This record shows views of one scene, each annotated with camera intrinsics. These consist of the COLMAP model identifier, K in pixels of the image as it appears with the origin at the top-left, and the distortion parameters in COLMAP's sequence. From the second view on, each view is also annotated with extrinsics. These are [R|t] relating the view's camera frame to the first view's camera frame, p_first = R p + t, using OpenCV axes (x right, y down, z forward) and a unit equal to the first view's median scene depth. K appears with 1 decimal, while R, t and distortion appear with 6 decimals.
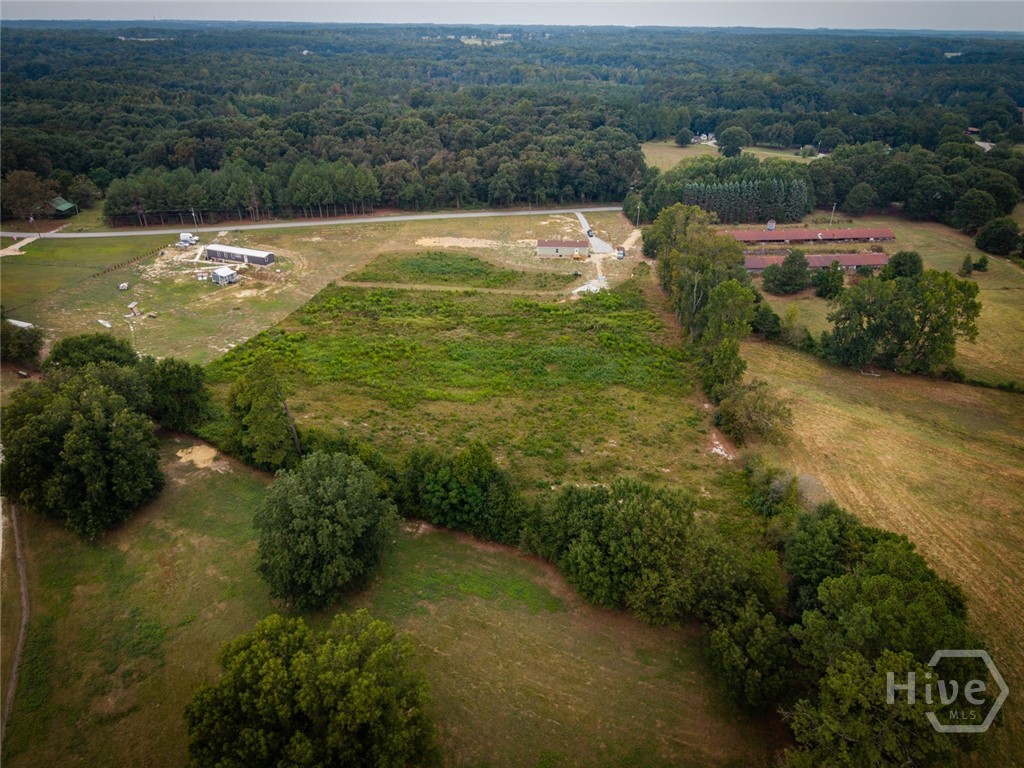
lens RADIAL K [[683.2, 0, 514.0], [0, 683.2, 384.0], [0, 0, 1]] dist [0.056792, -0.079067]
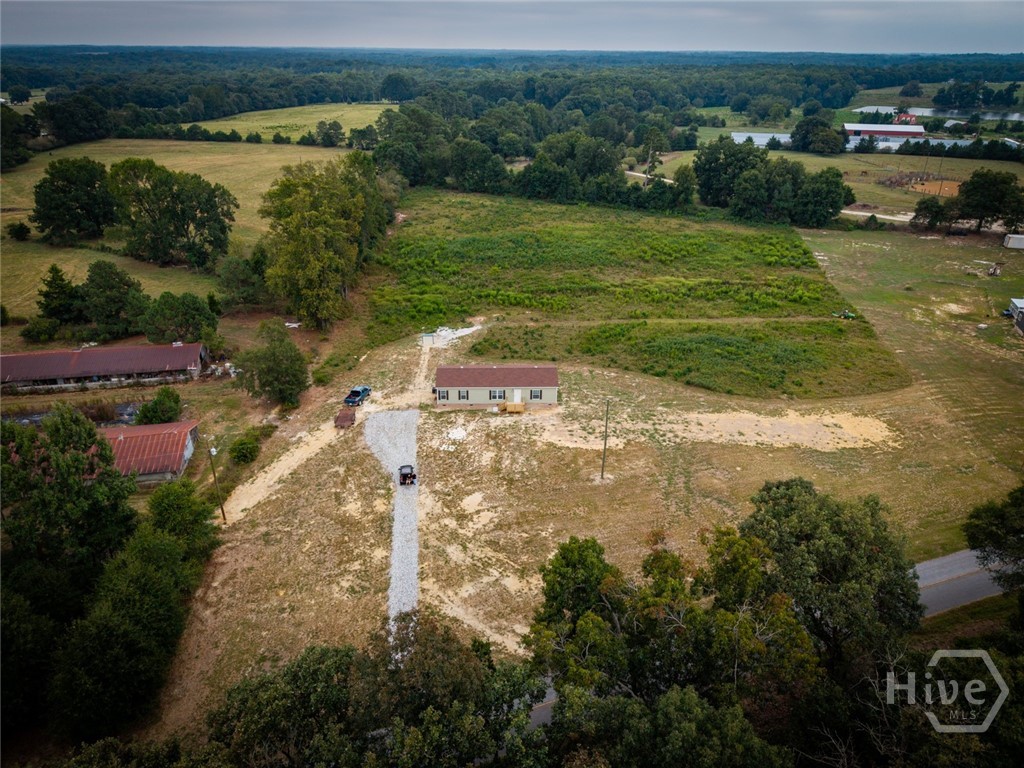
lens RADIAL K [[687.0, 0, 514.5], [0, 687.0, 383.0], [0, 0, 1]] dist [0.022758, -0.020077]
pose [[-0.996689, 0.019402, -0.078958, 0.088891], [-0.052241, 0.591320, 0.804743, -0.514079], [0.062303, 0.806203, -0.588349, 1.188194]]
